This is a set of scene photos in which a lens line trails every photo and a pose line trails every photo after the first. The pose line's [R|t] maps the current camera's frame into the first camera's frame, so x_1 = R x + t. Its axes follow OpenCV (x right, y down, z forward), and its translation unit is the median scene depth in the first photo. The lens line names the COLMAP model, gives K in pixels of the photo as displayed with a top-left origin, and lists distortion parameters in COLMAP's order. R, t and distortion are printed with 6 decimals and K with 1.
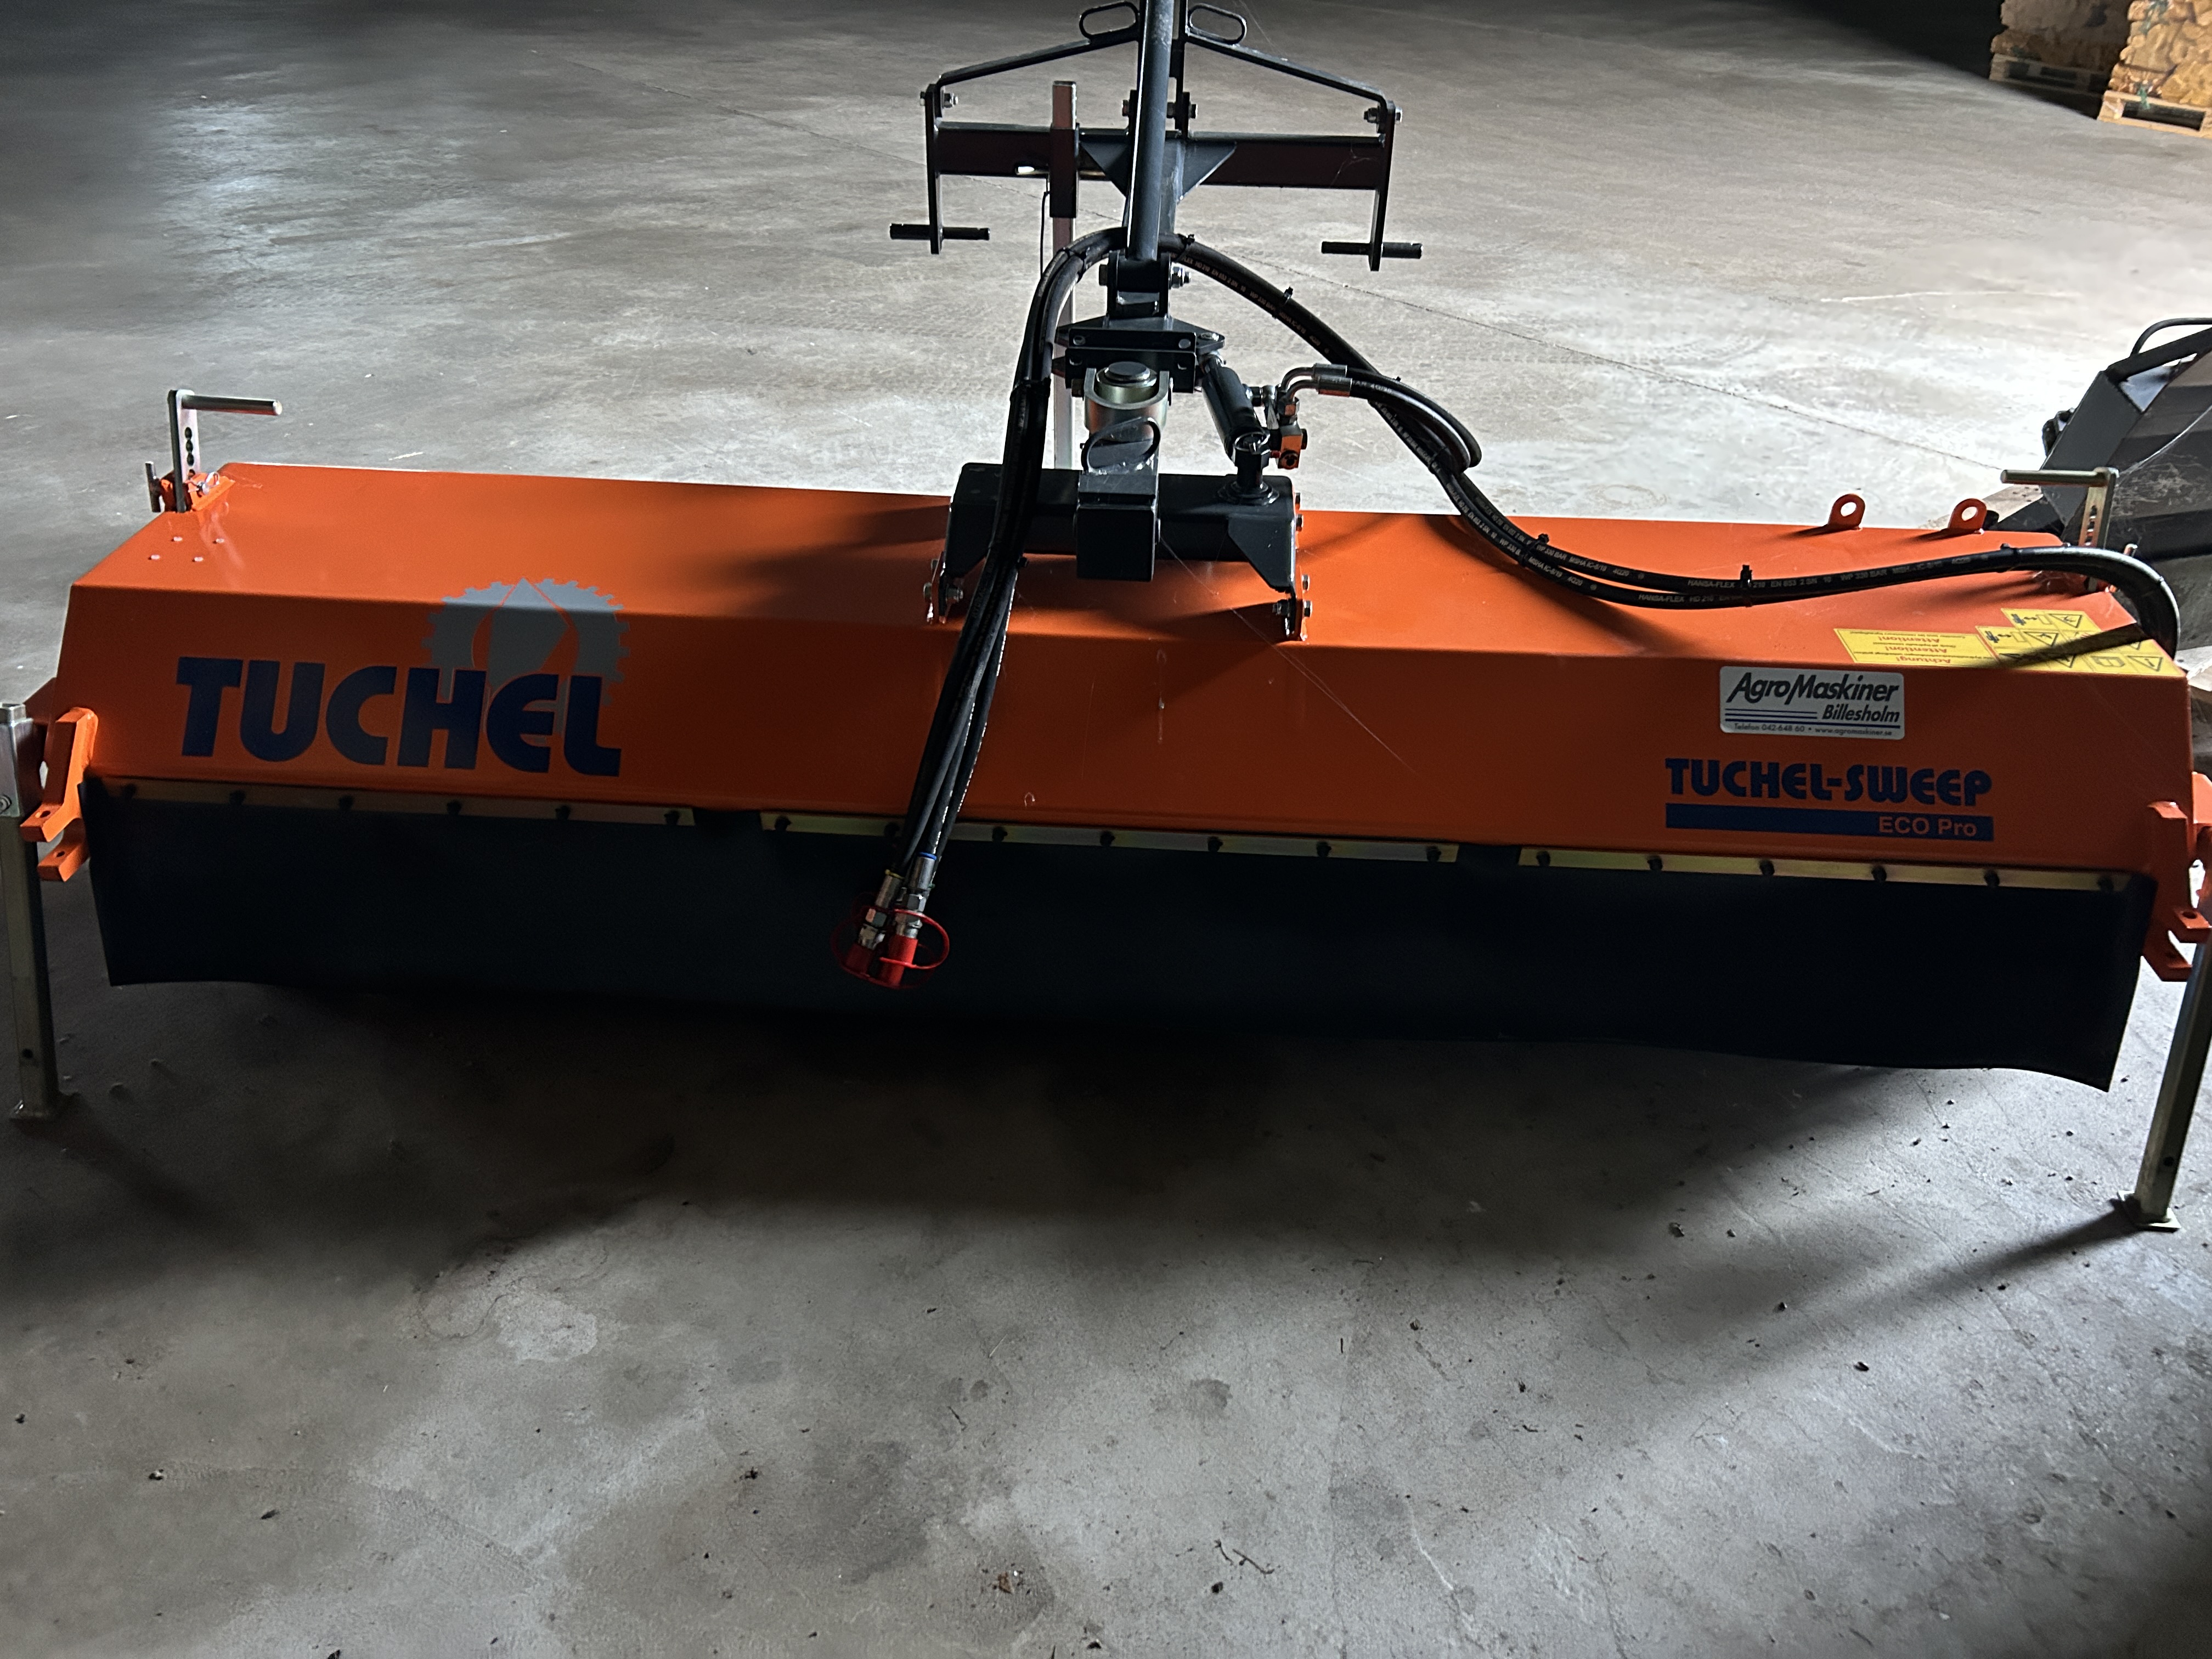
lens RADIAL K [[1662.6, 0, 1115.1], [0, 1662.6, 835.3], [0, 0, 1]] dist [0.045049, -0.052758]
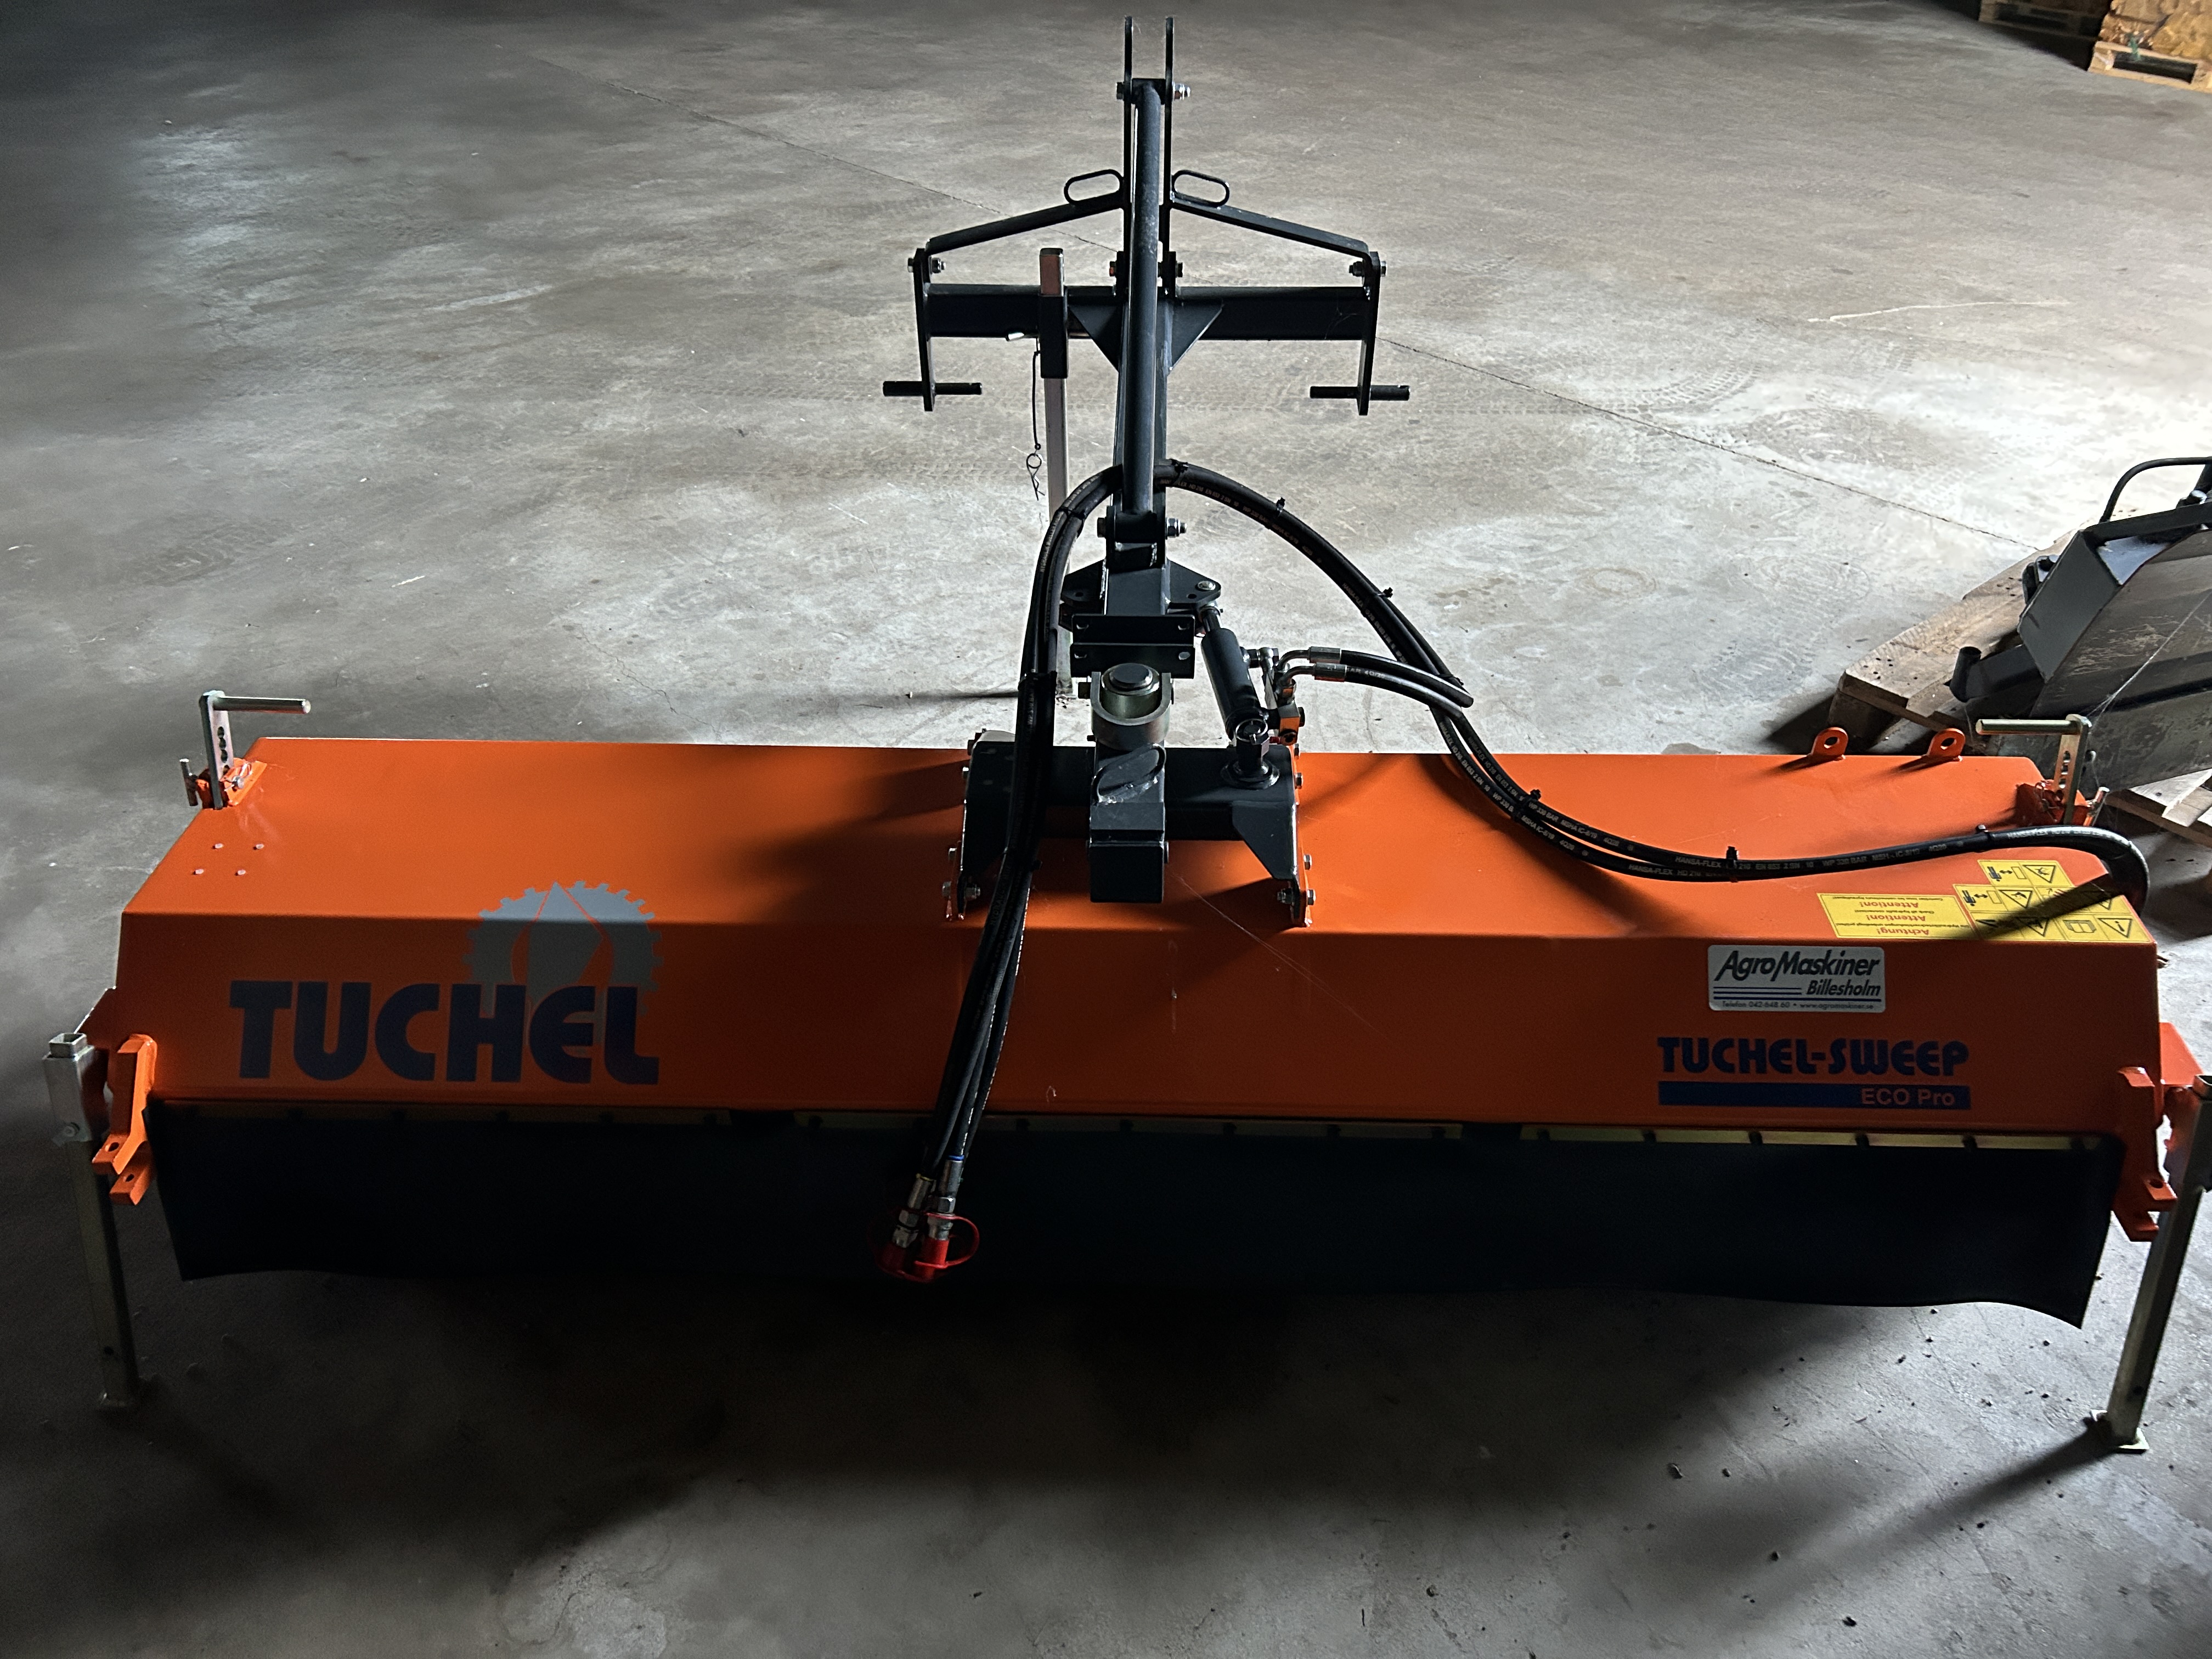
lens RADIAL K [[1662.6, 0, 1115.1], [0, 1662.6, 835.3], [0, 0, 1]] dist [0.045049, -0.052758]
pose [[0.999452, -0.033106, 0.000423, -0.003693], [0.033031, 0.997898, 0.055755, -0.143731], [-0.002268, -0.055711, 0.998444, -0.022107]]
